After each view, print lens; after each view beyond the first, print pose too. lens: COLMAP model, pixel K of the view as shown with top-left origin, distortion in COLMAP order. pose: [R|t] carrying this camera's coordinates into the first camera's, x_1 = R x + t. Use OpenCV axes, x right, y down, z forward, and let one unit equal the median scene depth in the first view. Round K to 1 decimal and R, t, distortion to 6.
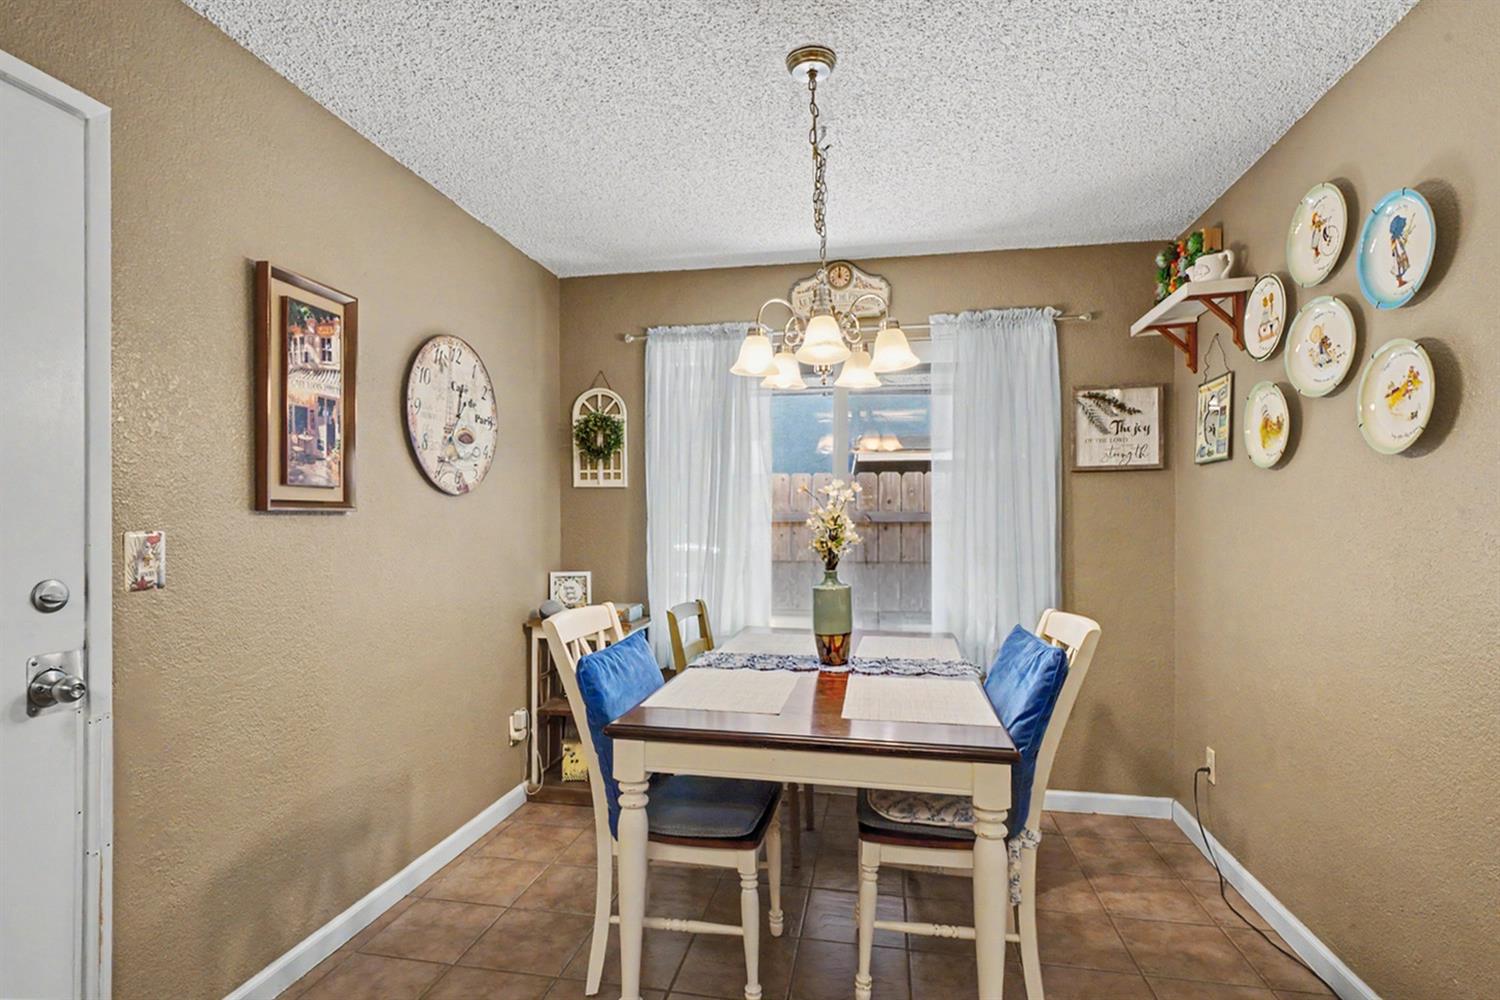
lens RADIAL K [[734.8, 0, 741.2], [0, 734.8, 527.7], [0, 0, 1]] dist [0.001941, 0.000022]
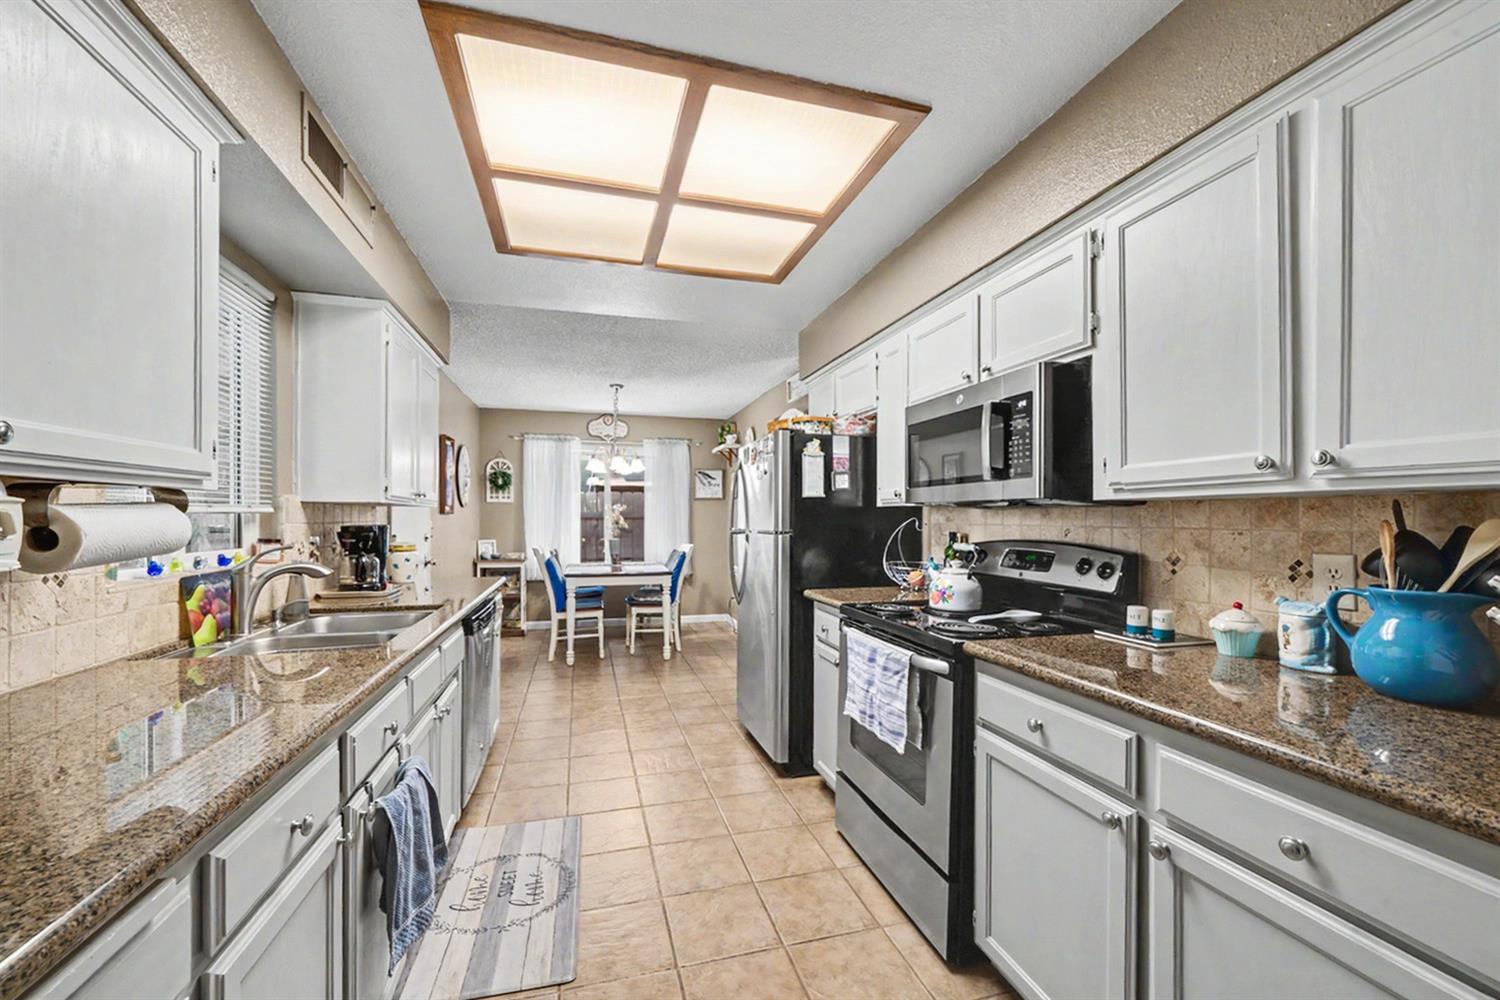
lens RADIAL K [[585.8, 0, 745.3], [0, 585.8, 514.5], [0, 0, 1]] dist [-0.002416, -0.000294]
pose [[0.893877, 0.001743, 0.448310, -0.433608], [0.004489, 0.999908, -0.012837, 0.011735], [-0.448291, 0.013487, 0.893786, -1.254135]]
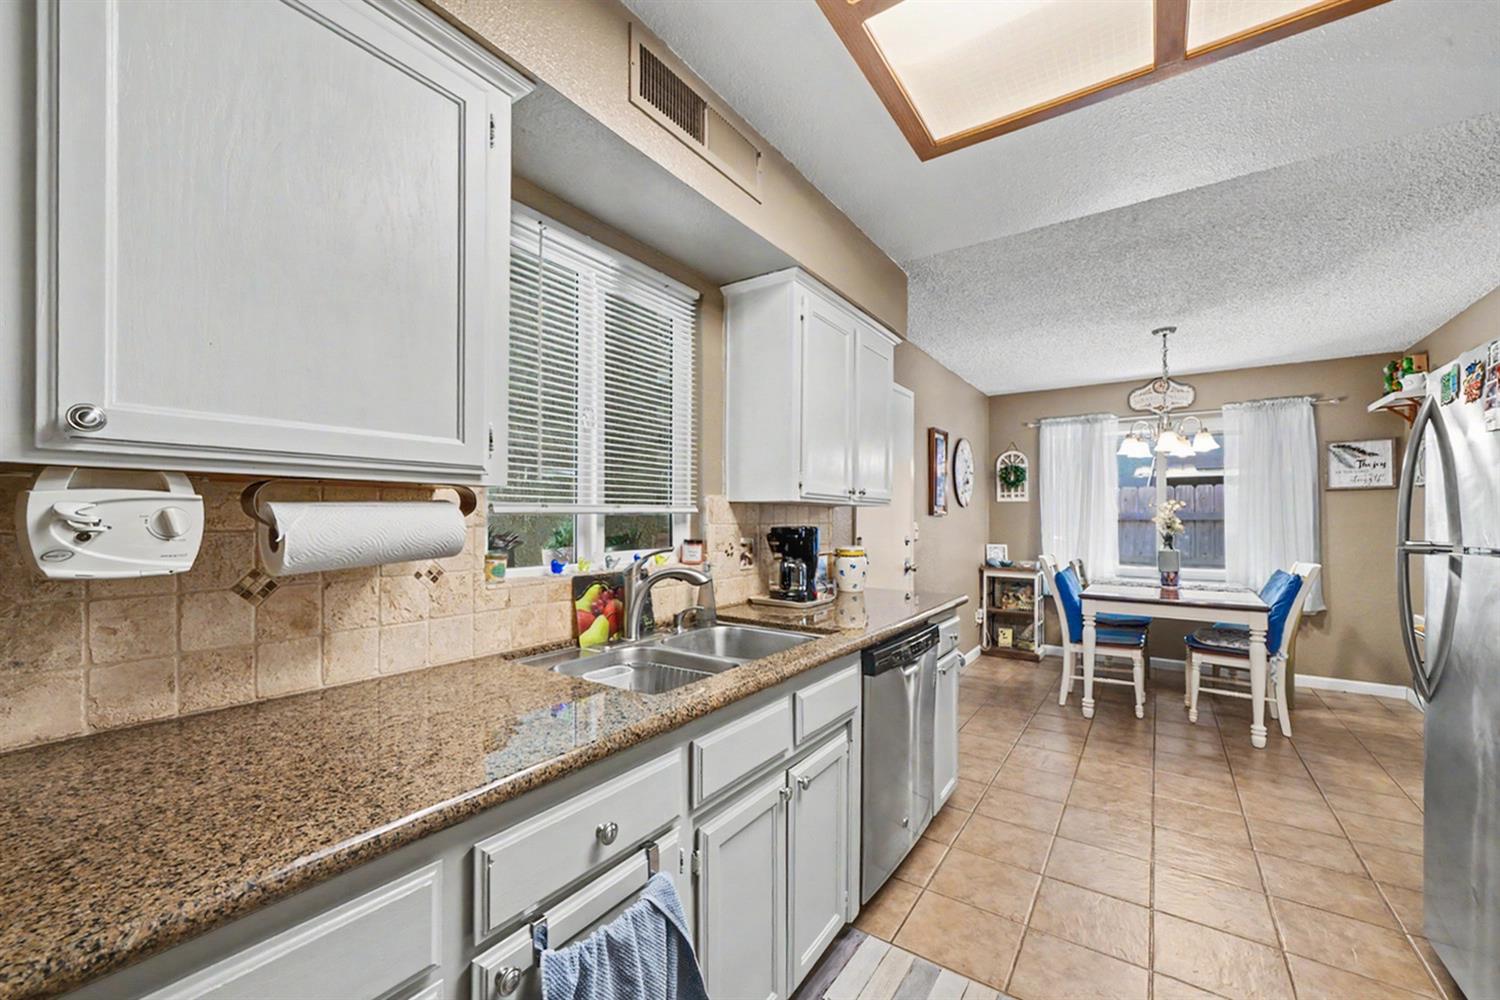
lens RADIAL K [[585.8, 0, 745.3], [0, 585.8, 514.5], [0, 0, 1]] dist [-0.002416, -0.000294]
pose [[0.912461, -0.001566, -0.409160, -0.271376], [-0.005331, 0.999862, -0.015717, 0.009830], [0.409129, 0.016522, 0.912327, -0.946704]]
